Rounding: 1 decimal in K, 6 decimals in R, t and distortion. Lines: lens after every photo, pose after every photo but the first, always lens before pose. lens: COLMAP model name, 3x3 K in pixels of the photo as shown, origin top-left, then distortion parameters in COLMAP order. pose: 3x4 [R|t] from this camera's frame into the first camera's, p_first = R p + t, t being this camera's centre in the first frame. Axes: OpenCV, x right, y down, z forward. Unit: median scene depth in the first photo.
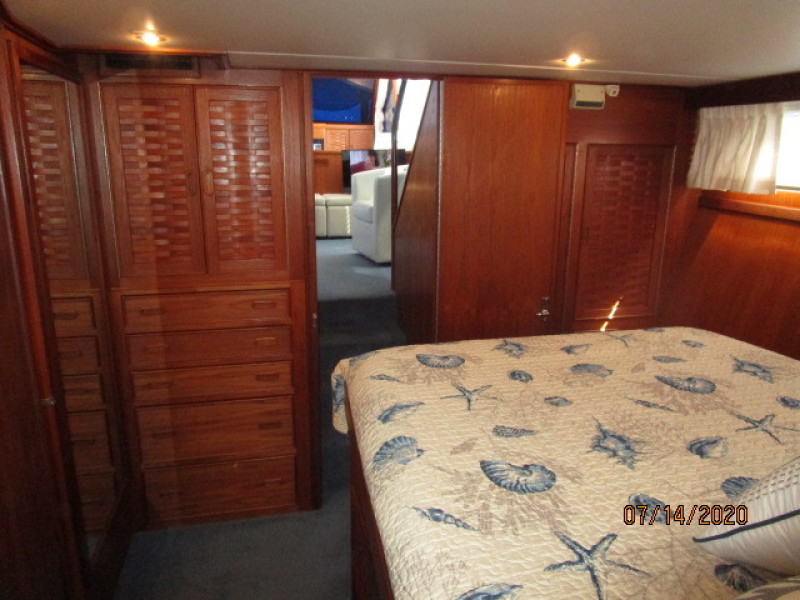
lens RADIAL K [[560.3, 0, 400.0], [0, 560.3, 300.0], [0, 0, 1]] dist [-0.004210, 0.003490]
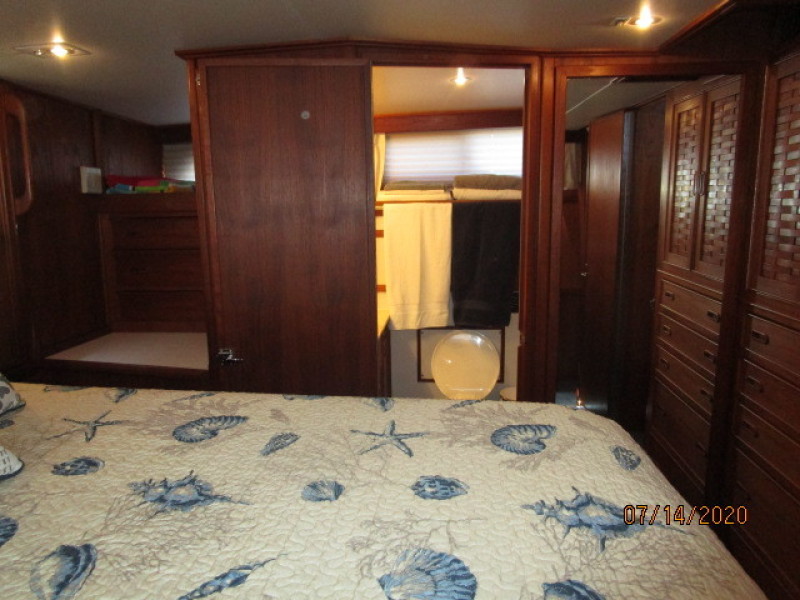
lens RADIAL K [[572.6, 0, 400.0], [0, 572.6, 300.0], [0, 0, 1]] dist [-0.027188, 0.005162]
pose [[-0.319614, 0.162780, -0.933461, 0.682087], [-0.225726, 0.943692, 0.241853, -0.156188], [0.920269, 0.288006, -0.264874, 1.012655]]
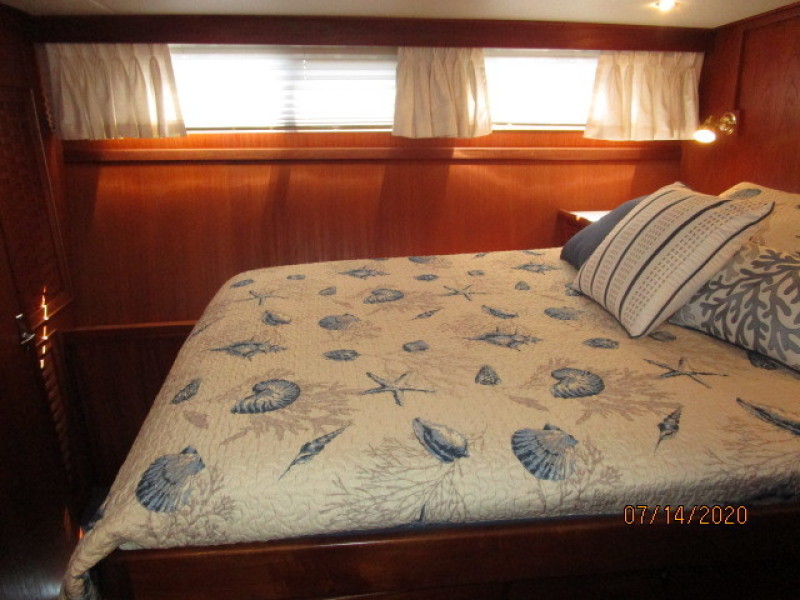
lens RADIAL K [[577.9, 0, 388.0], [0, 577.9, 298.6], [0, 0, 1]] dist [-0.026433, 0.001945]
pose [[0.102363, -0.310896, 0.944916, -0.523842], [0.266796, 0.923683, 0.275008, -0.147055], [-0.958302, 0.223949, 0.177496, 0.732914]]
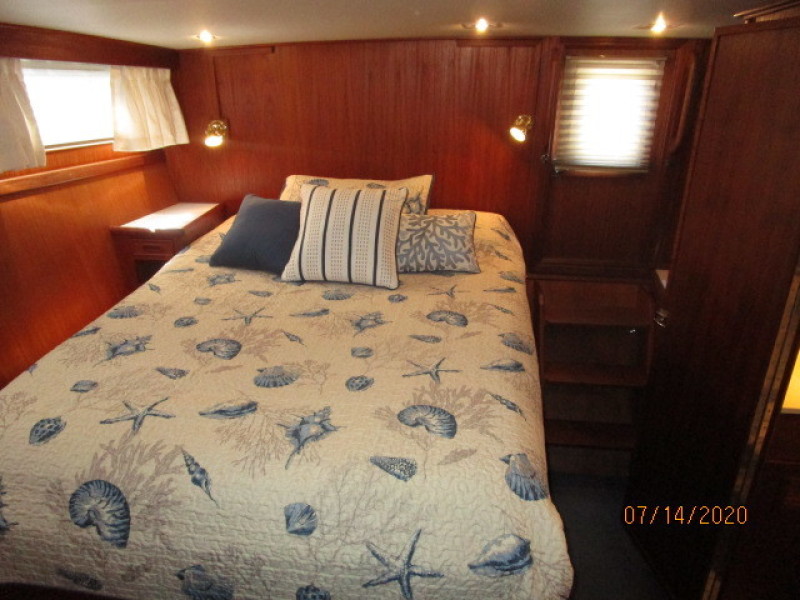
lens RADIAL K [[572.6, 0, 400.0], [0, 572.6, 300.0], [0, 0, 1]] dist [-0.027188, 0.005162]
pose [[-0.943671, -0.137736, 0.300857, -0.105763], [0.064147, 0.815842, 0.574706, -0.480745], [-0.324609, 0.561632, -0.761051, 1.536157]]
